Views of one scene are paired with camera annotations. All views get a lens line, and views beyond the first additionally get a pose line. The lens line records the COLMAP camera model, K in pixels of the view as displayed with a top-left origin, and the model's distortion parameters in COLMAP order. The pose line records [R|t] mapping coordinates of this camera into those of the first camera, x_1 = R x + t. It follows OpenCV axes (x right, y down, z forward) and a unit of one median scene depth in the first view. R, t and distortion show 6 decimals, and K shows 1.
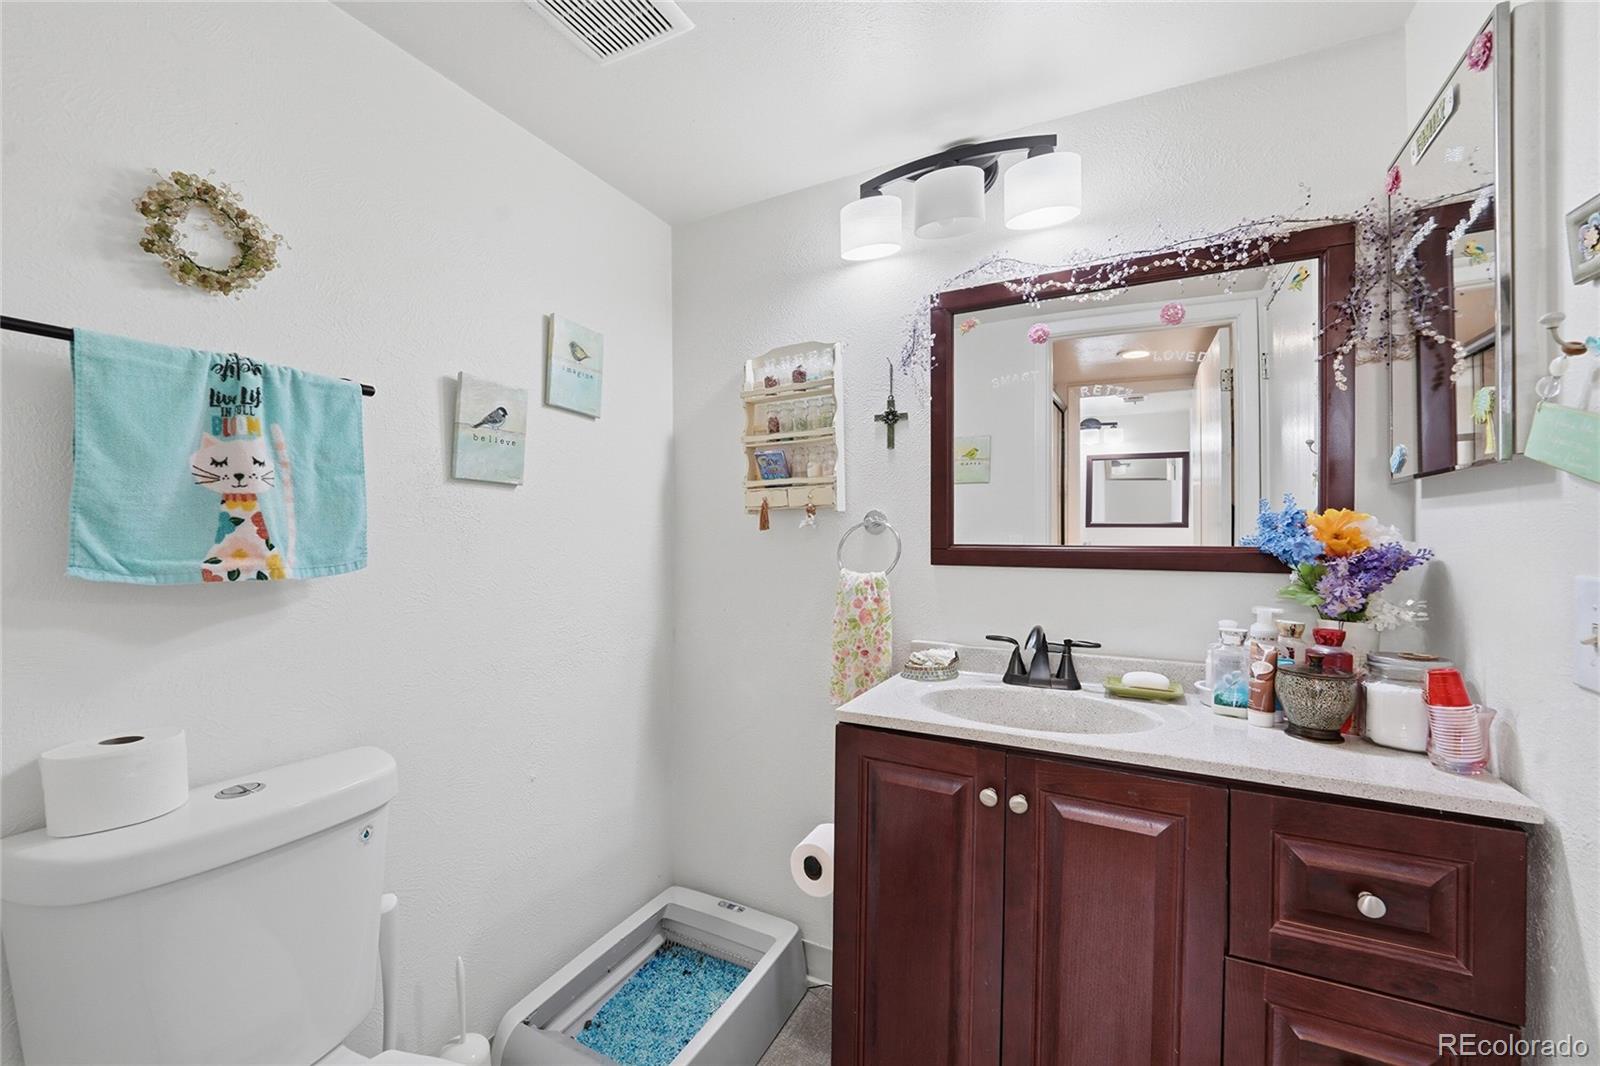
lens RADIAL K [[636.0, 0, 822.1], [0, 636.0, 526.9], [0, 0, 1]] dist [-0.009291, -0.000082]
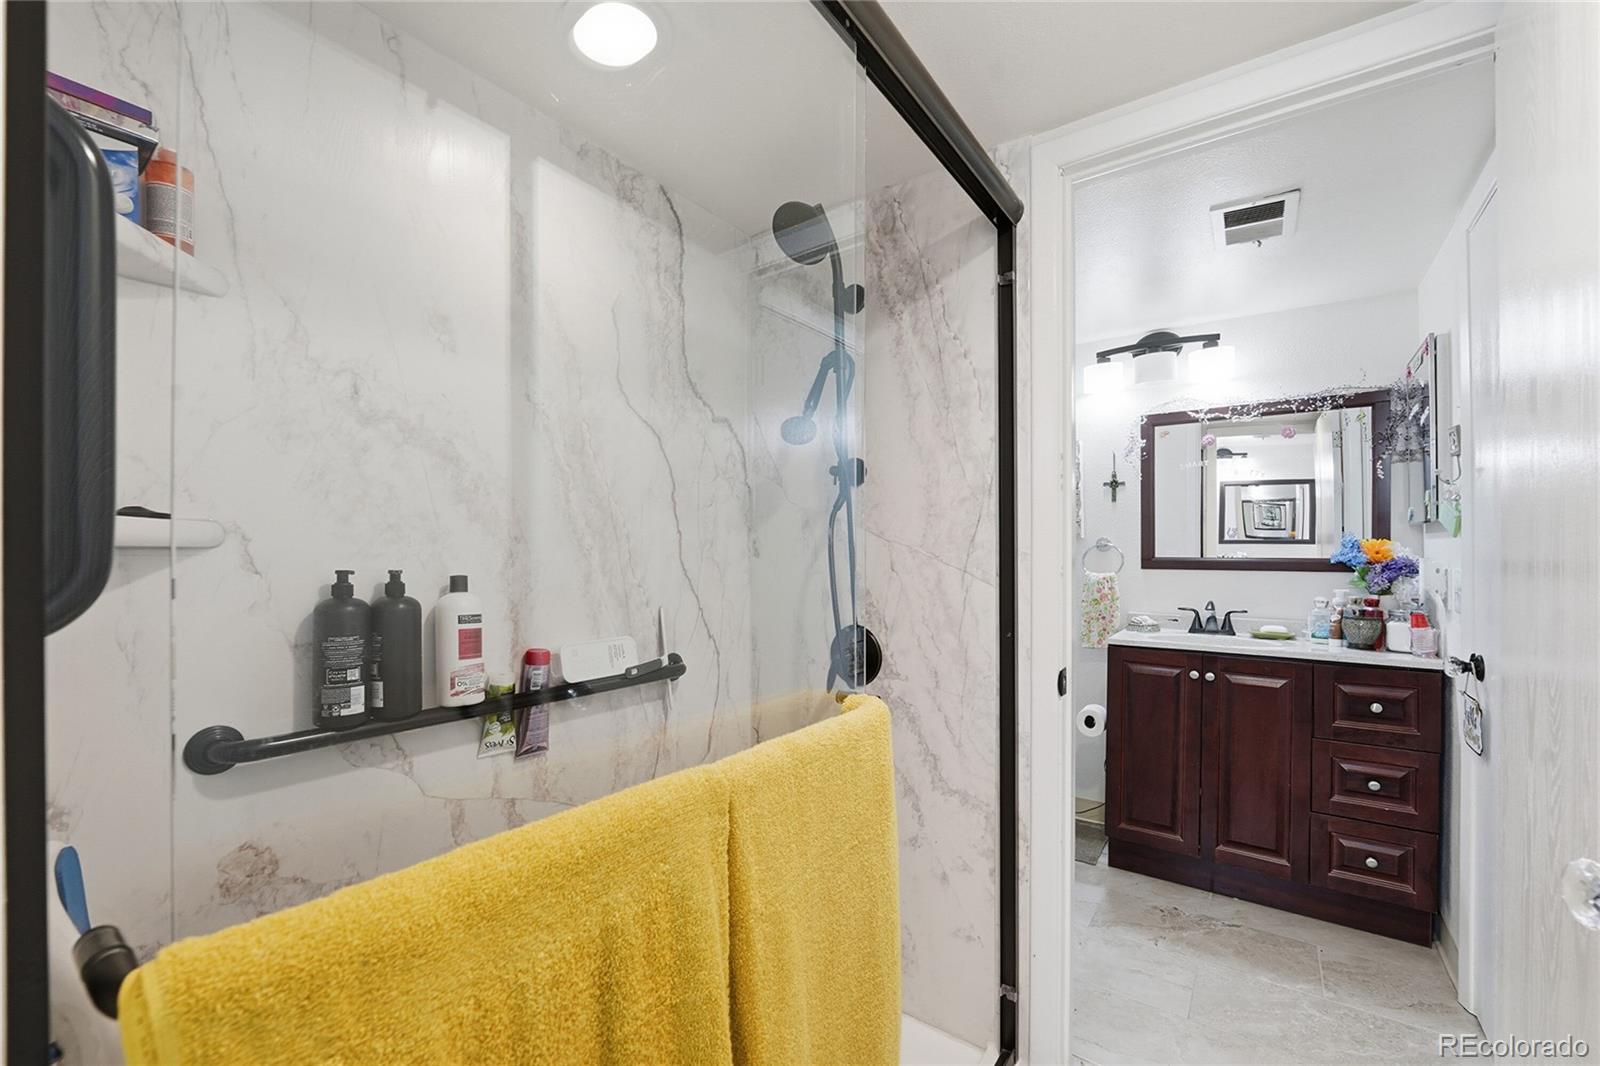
lens RADIAL K [[659.1, 0, 799.7], [0, 659.1, 540.2], [0, 0, 1]] dist [-0.019818, -0.000002]
pose [[0.987192, -0.003531, -0.159495, -0.619505], [0.003224, 0.999992, -0.002179, -0.024623], [0.159501, 0.001636, 0.987196, -1.235016]]
